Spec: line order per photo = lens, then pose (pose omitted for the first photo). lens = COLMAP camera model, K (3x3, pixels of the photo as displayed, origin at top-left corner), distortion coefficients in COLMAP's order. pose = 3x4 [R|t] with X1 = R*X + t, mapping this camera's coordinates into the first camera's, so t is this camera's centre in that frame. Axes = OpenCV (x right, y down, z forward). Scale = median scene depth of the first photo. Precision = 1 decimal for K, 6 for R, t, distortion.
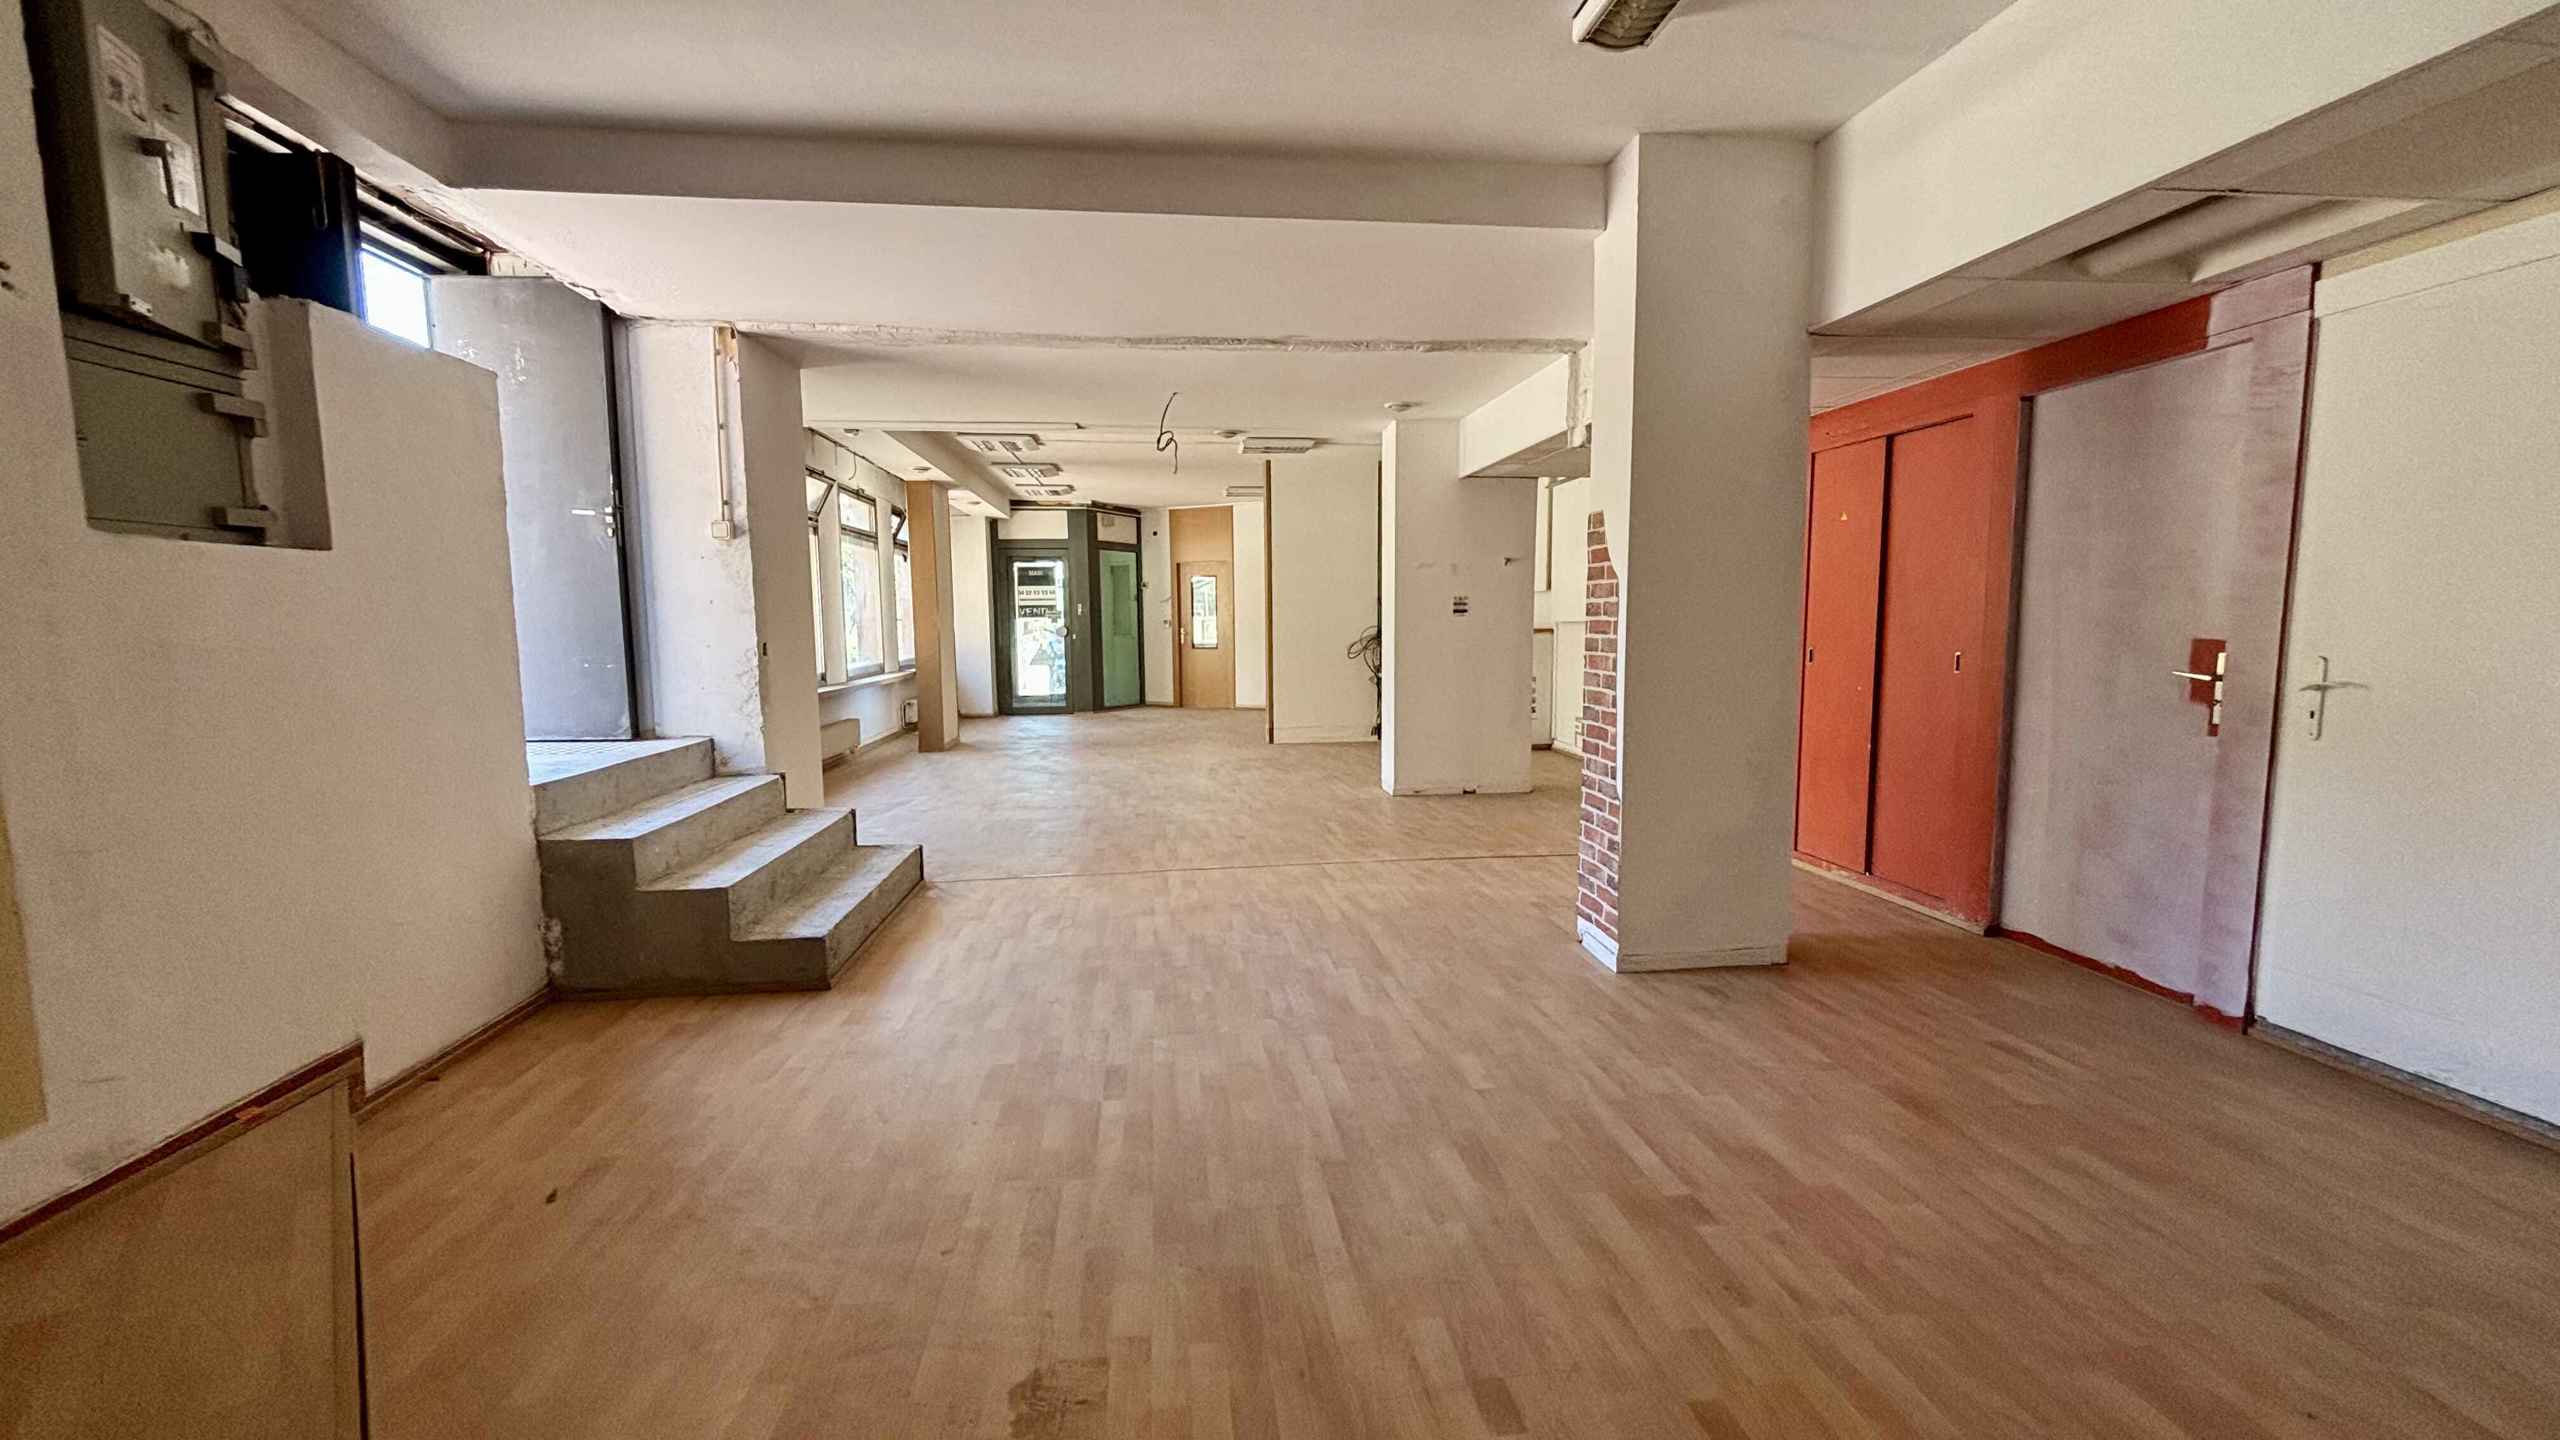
lens RADIAL K [[1039.1, 0, 1280.0], [0, 1039.1, 720.0], [0, 0, 1]] dist [-0.002262, -0.000226]
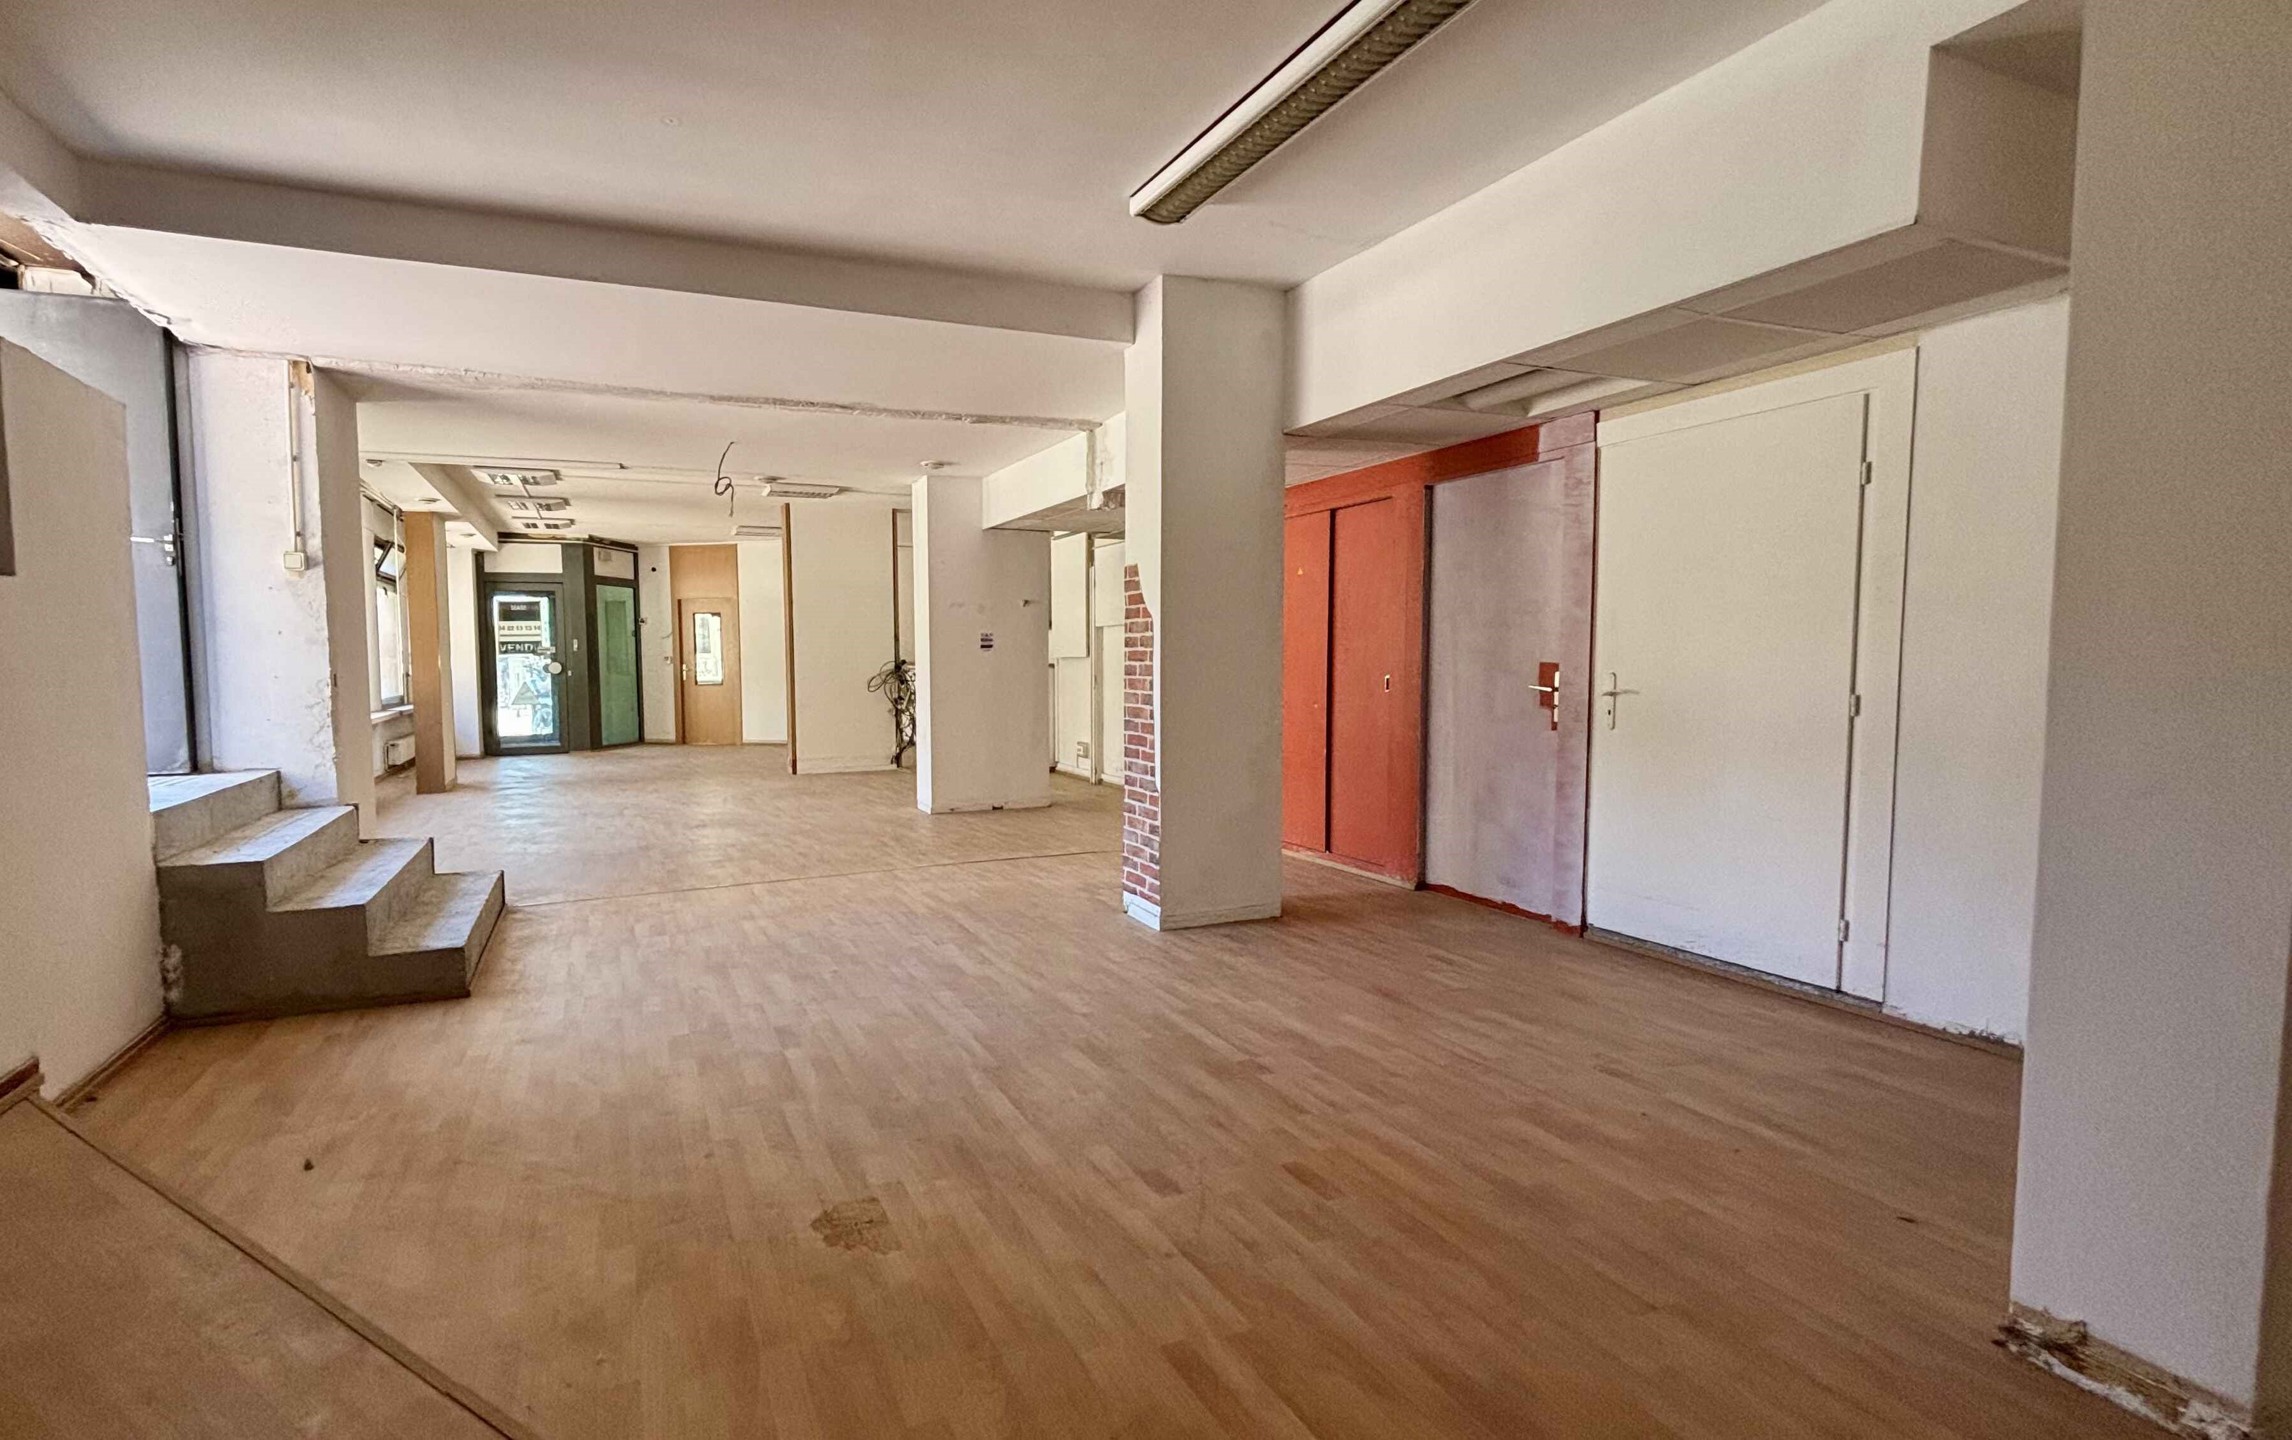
lens RADIAL K [[1032.1, 0, 1020.0], [0, 1032.1, 714.7], [0, 0, 1]] dist [0.022412, -0.017861]
pose [[0.967303, -0.014694, 0.253197, -0.146081], [0.025311, 0.998929, -0.038723, 0.026057], [-0.252357, 0.043866, 0.966639, -0.166687]]
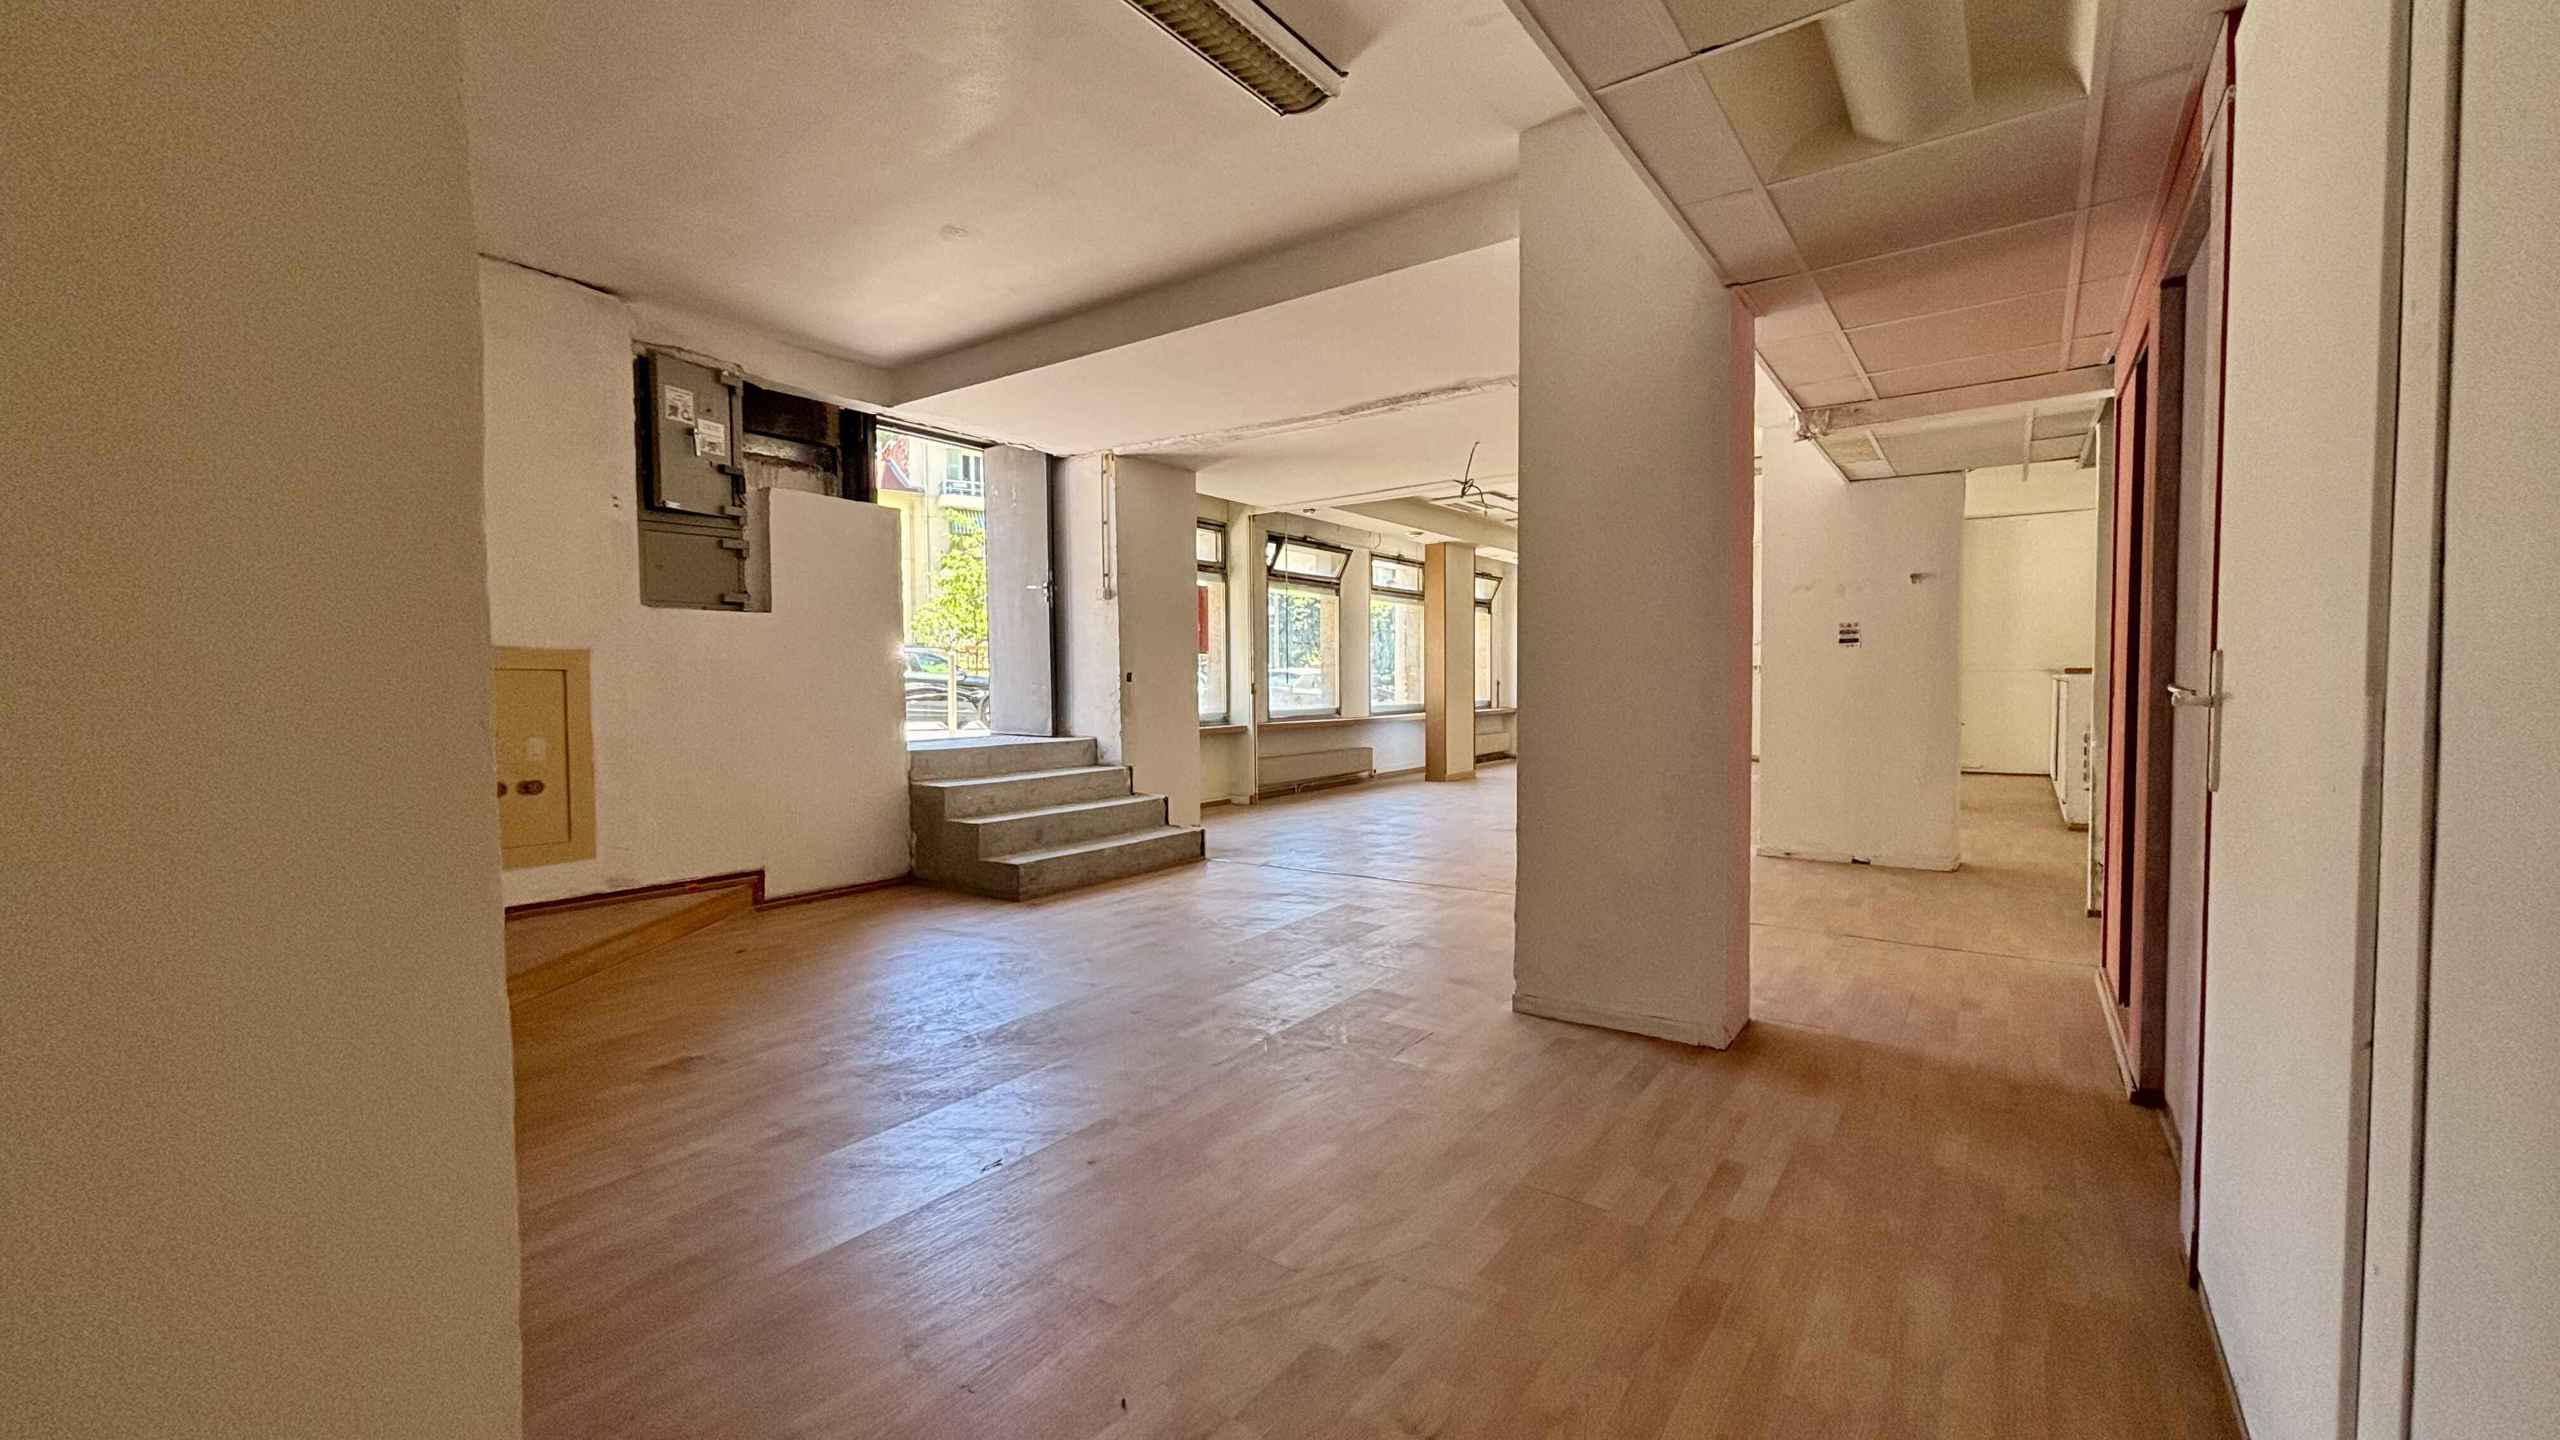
lens RADIAL K [[1039.1, 0, 1280.0], [0, 1039.1, 720.0], [0, 0, 1]] dist [-0.002262, -0.000226]
pose [[0.736010, 0.026428, -0.676455, 0.764517], [-0.064993, 0.997381, -0.031749, 0.025522], [0.673844, 0.067333, 0.735799, 0.151593]]
